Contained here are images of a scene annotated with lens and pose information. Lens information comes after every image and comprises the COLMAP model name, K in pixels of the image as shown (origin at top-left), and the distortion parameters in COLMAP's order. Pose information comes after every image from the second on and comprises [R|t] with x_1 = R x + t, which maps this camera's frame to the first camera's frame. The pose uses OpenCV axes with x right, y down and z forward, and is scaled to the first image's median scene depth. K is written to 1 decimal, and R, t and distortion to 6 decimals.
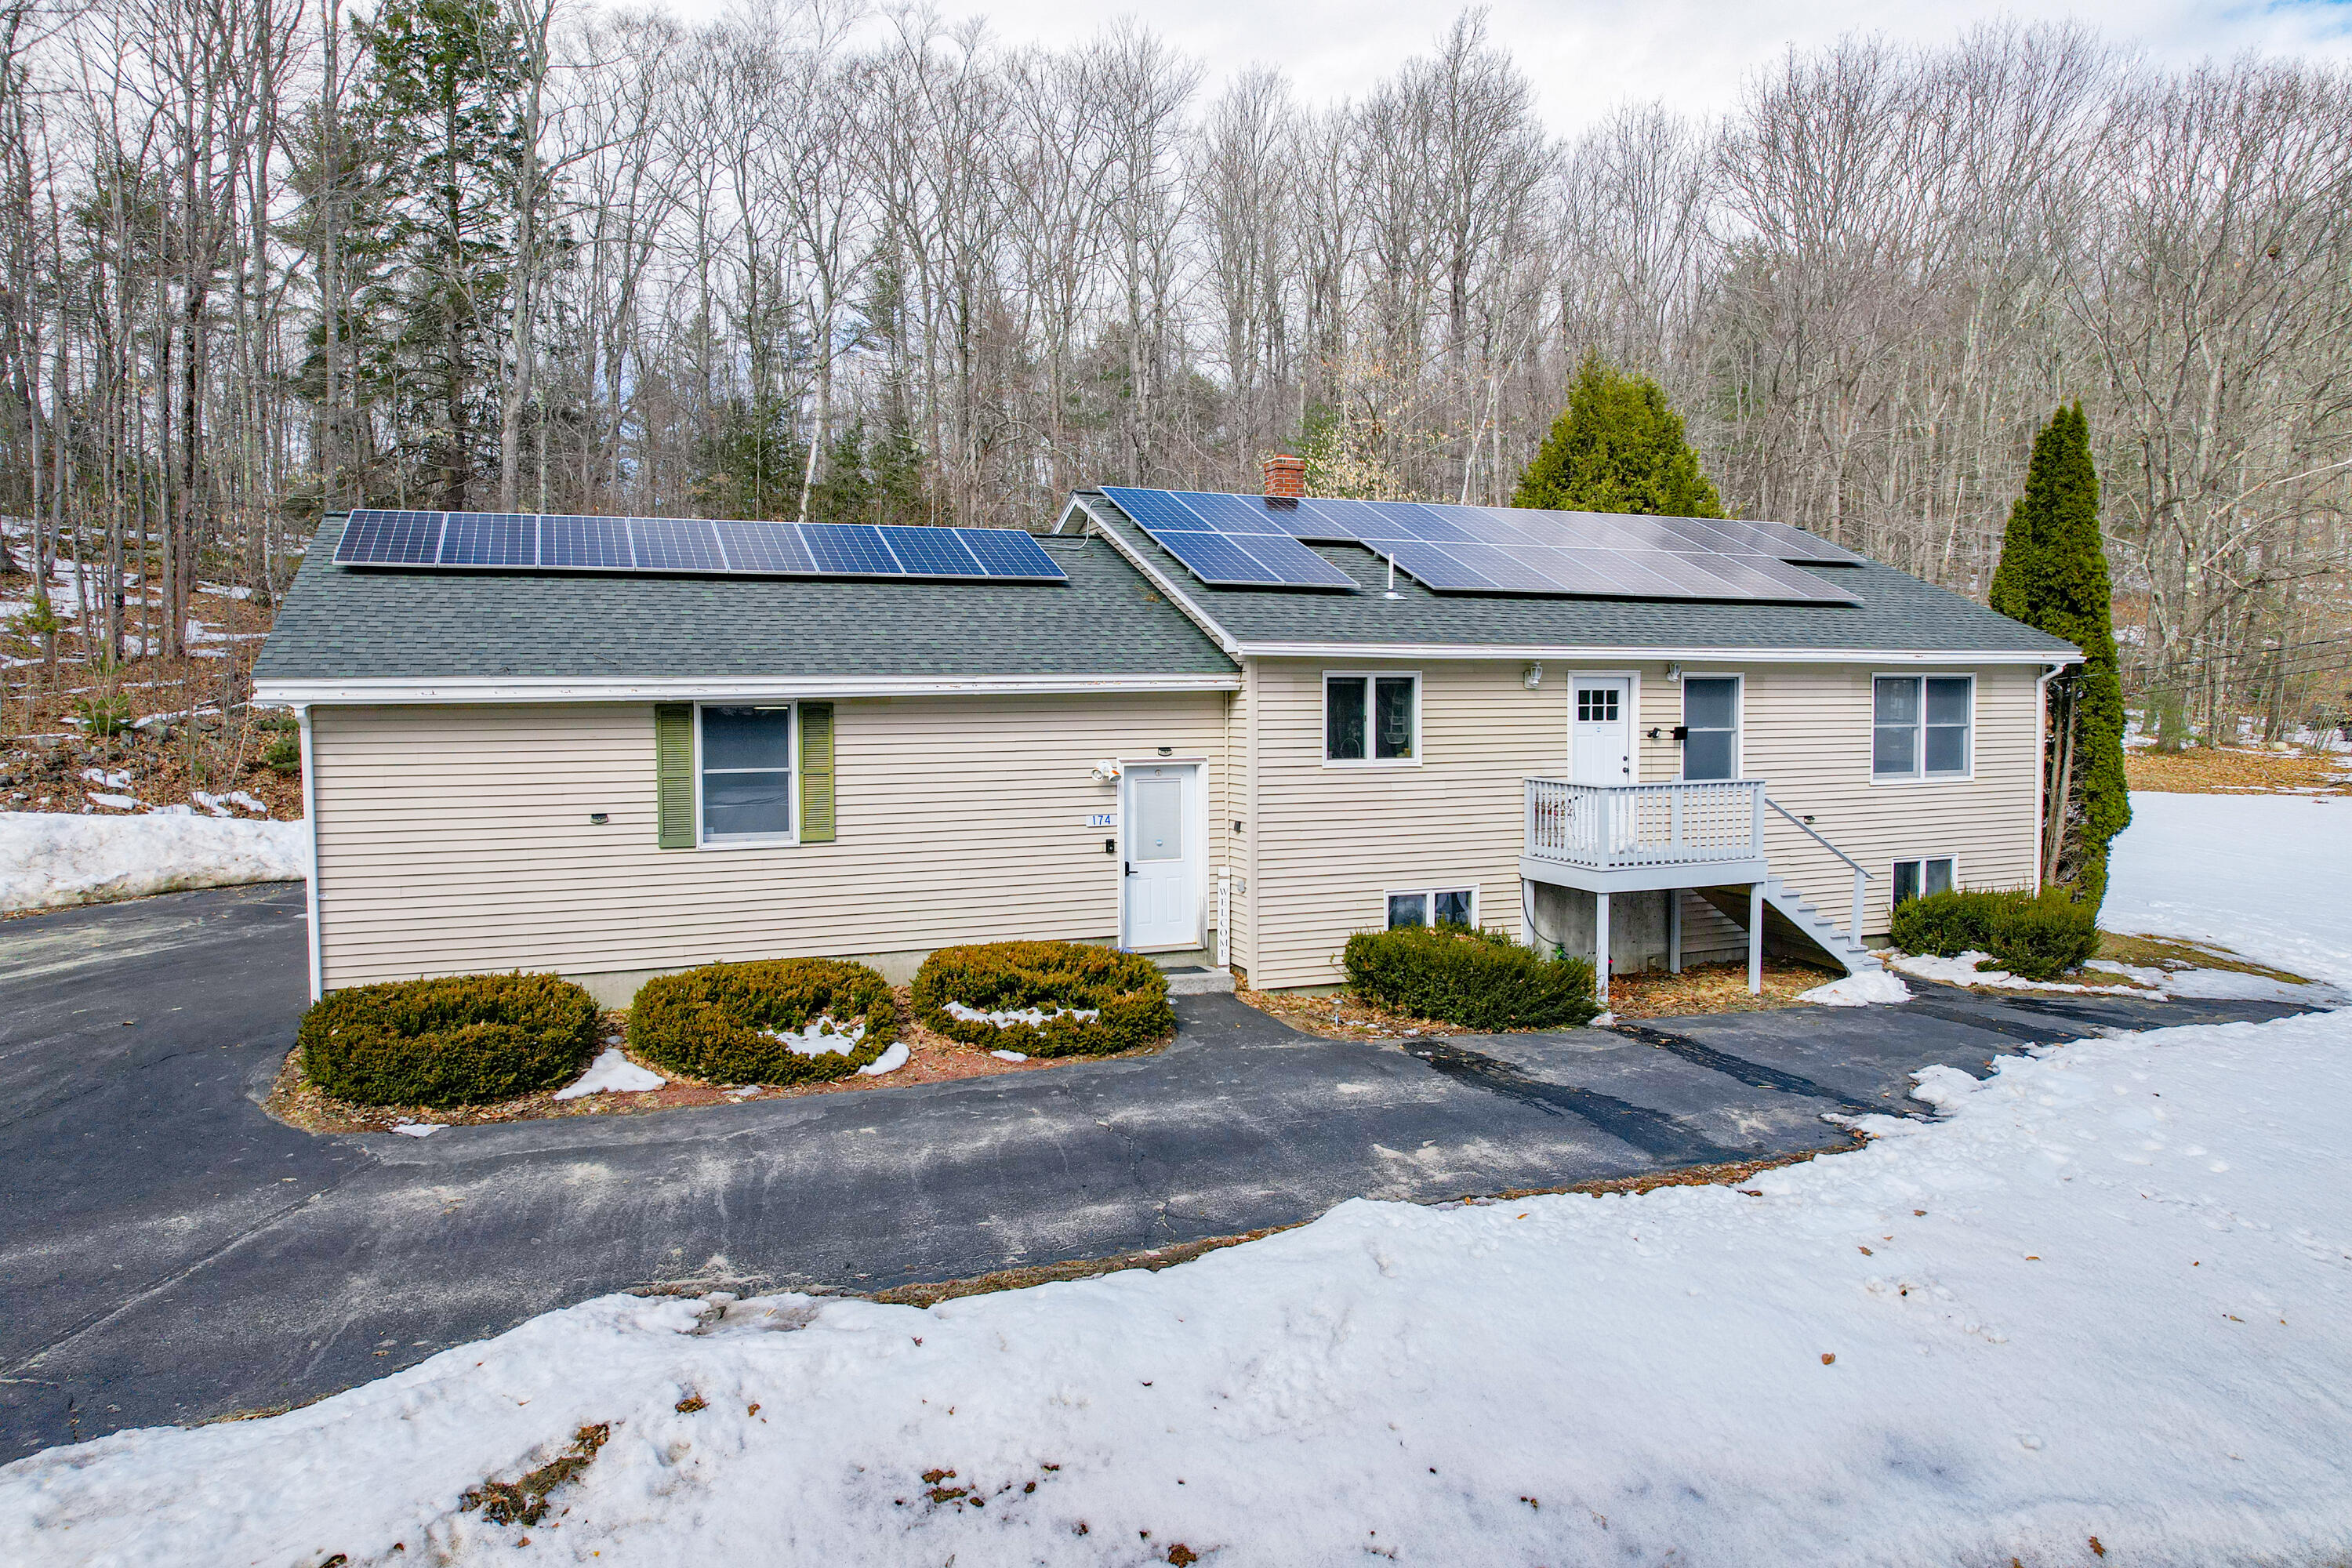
lens RADIAL K [[1502.1, 0, 1162.6], [0, 1502.1, 780.1], [0, 0, 1]] dist [-0.074457, 0.067787]
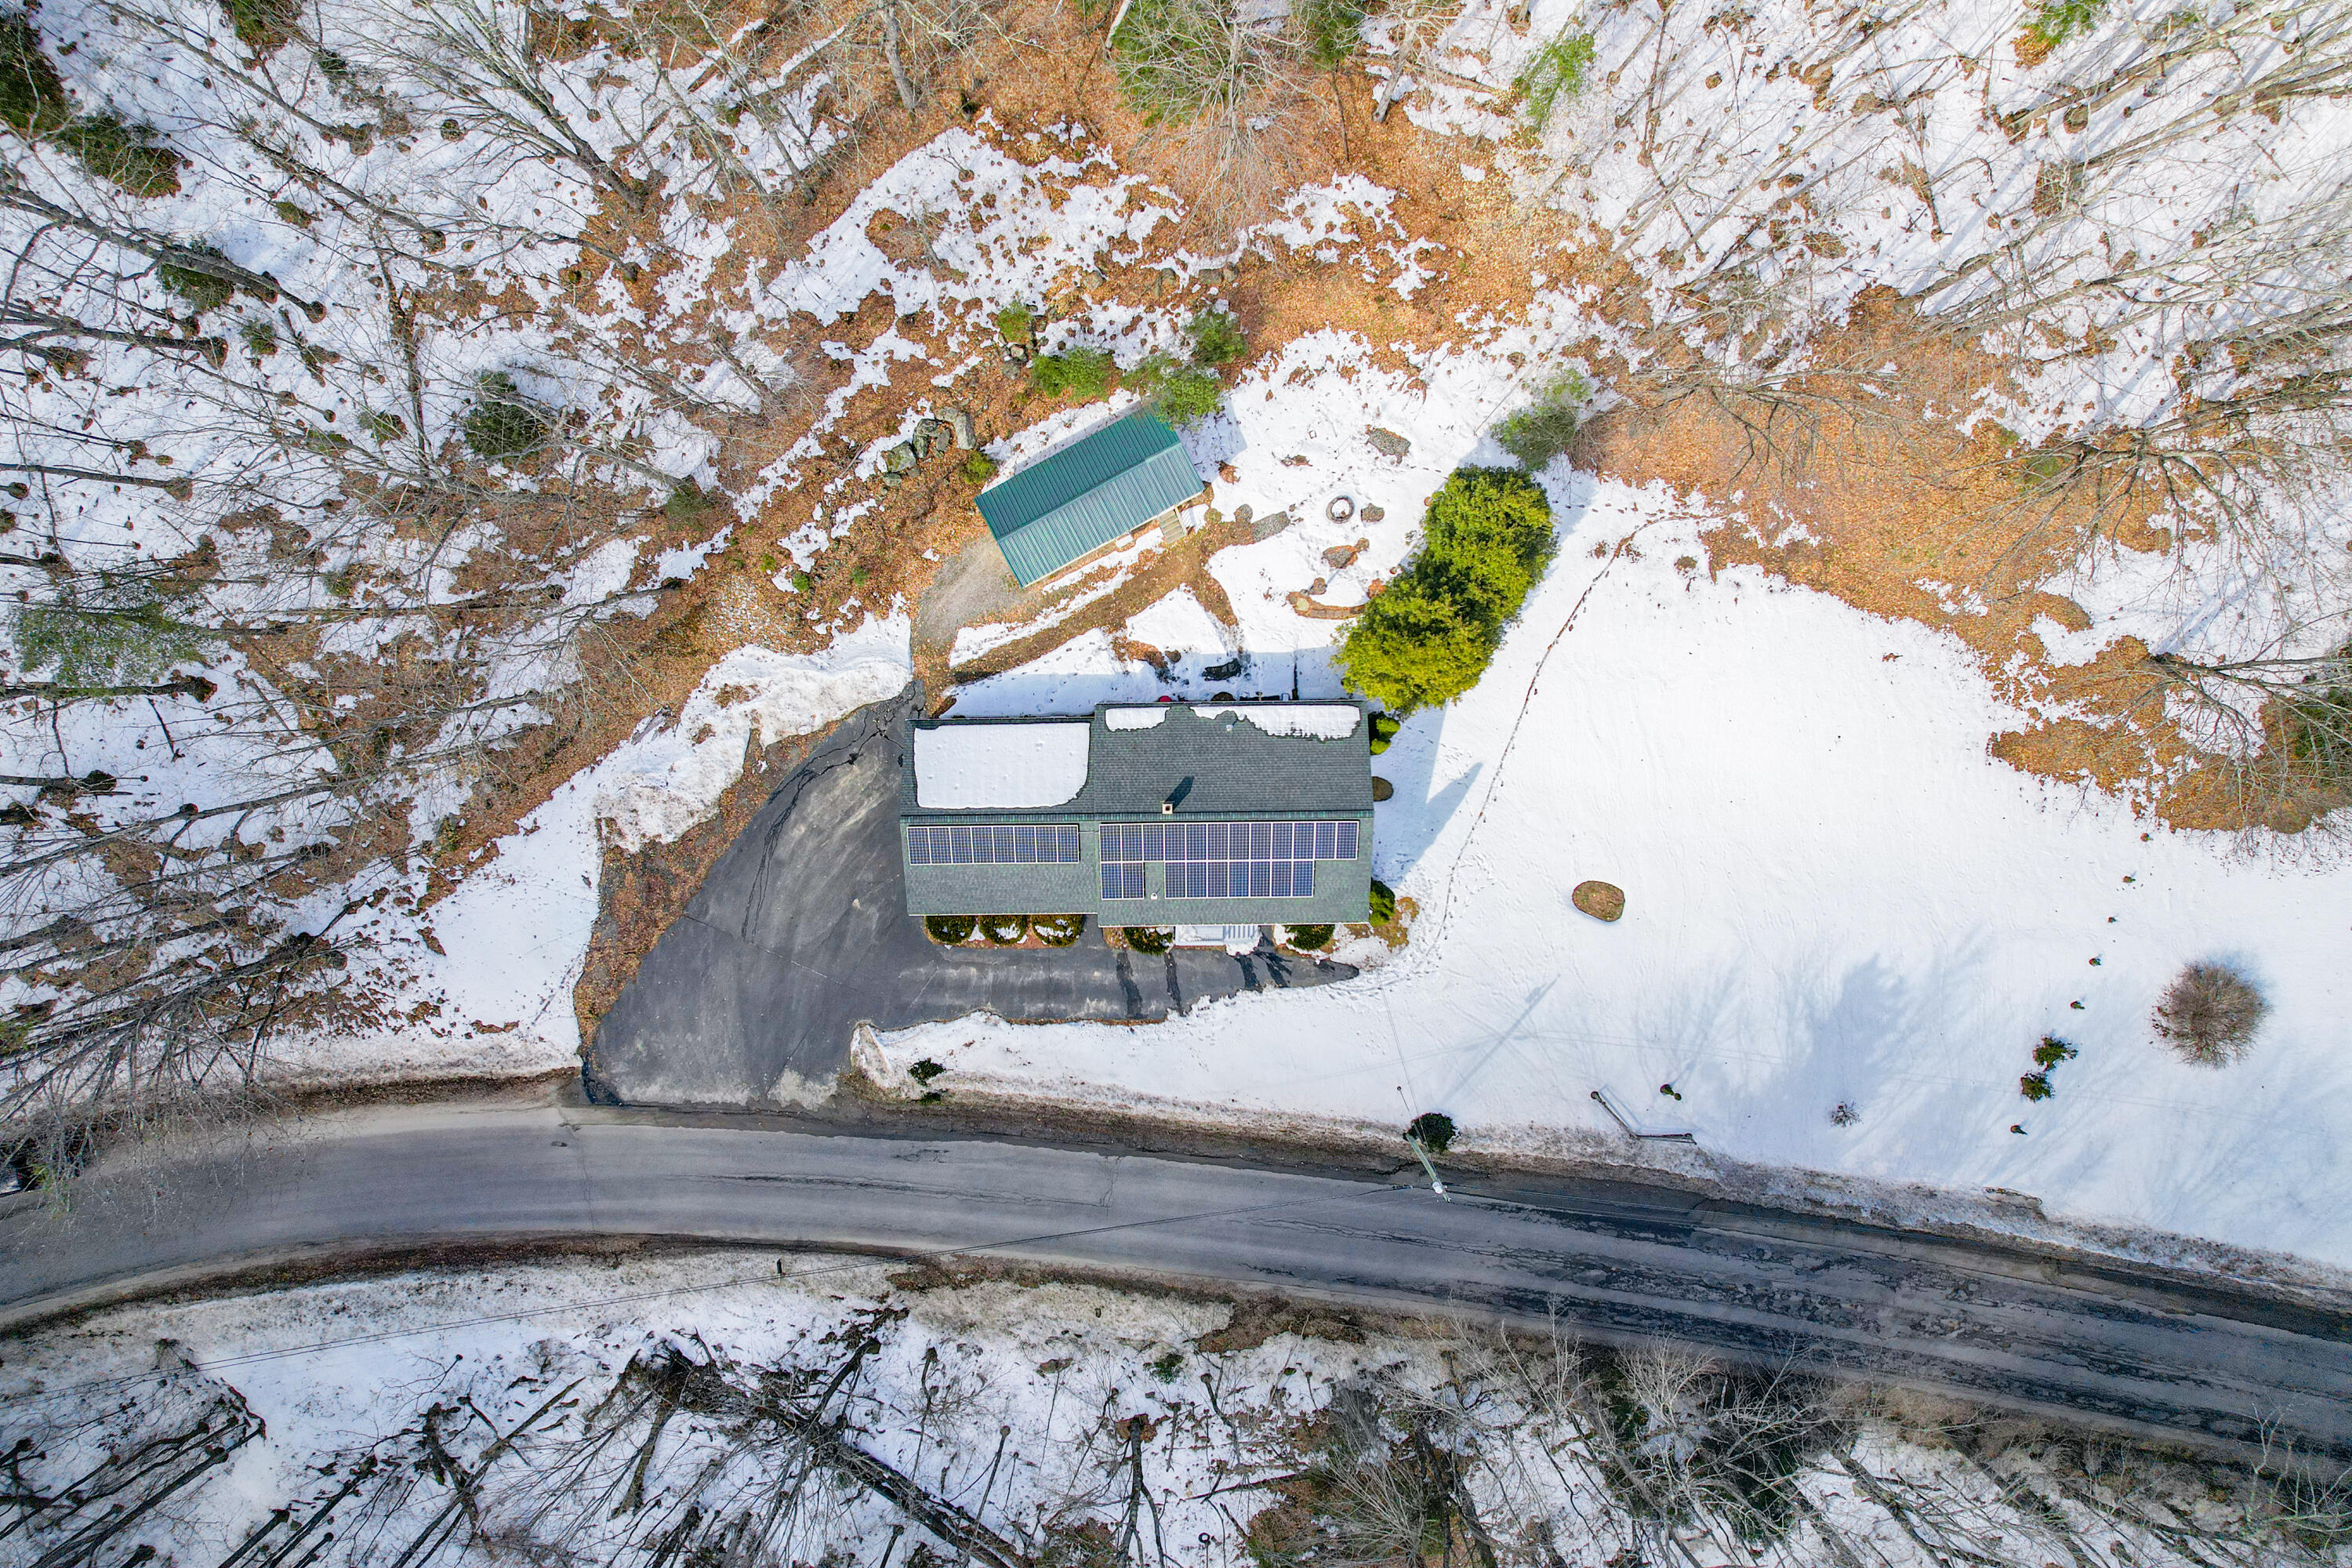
lens RADIAL K [[1502.1, 0, 1162.6], [0, 1502.1, 780.1], [0, 0, 1]] dist [-0.074457, 0.067787]
pose [[0.932277, 0.361332, 0.017278, -0.005734], [-0.029219, 0.027610, 0.999192, -4.891470], [0.360563, -0.932028, 0.036298, 1.373567]]
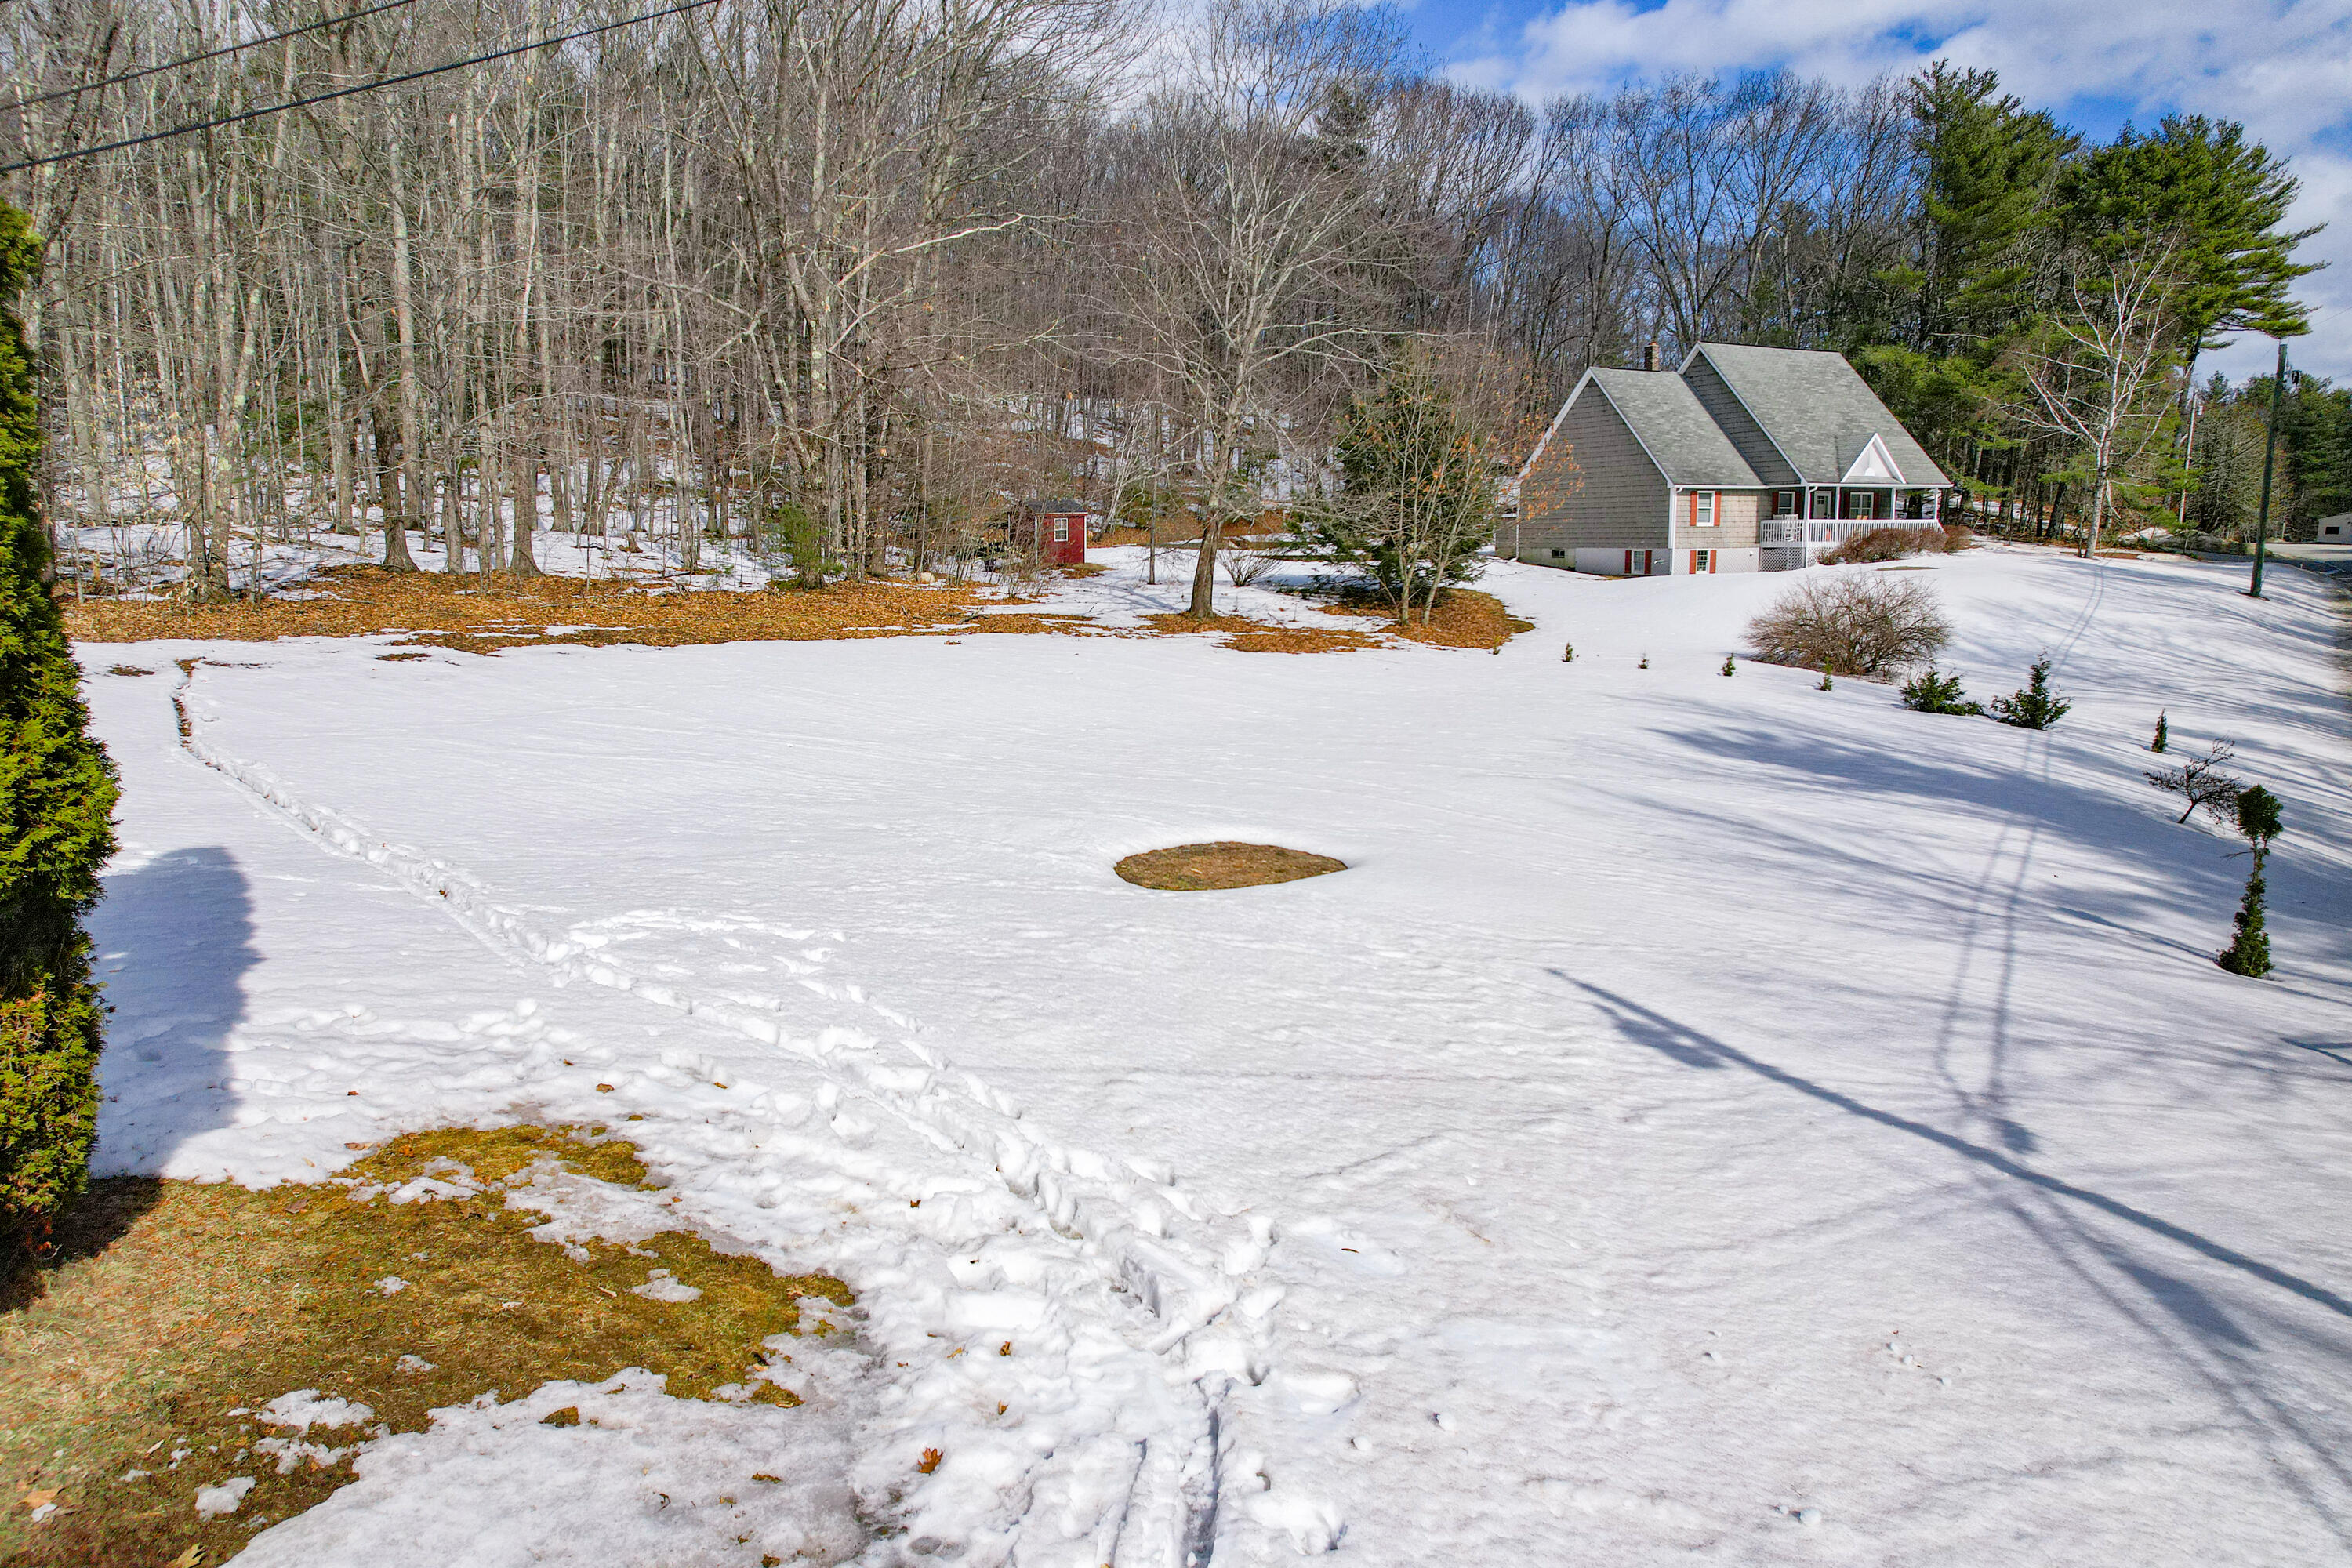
lens RADIAL K [[1529.9, 0, 1162.3], [0, 1529.9, 782.9], [0, 0, 1]] dist [-0.077311, 0.072818]
pose [[0.709337, -0.115506, 0.695341, 0.845706], [0.047929, 0.992103, 0.115909, 0.000060], [-0.703238, -0.048892, 0.709272, 0.984365]]
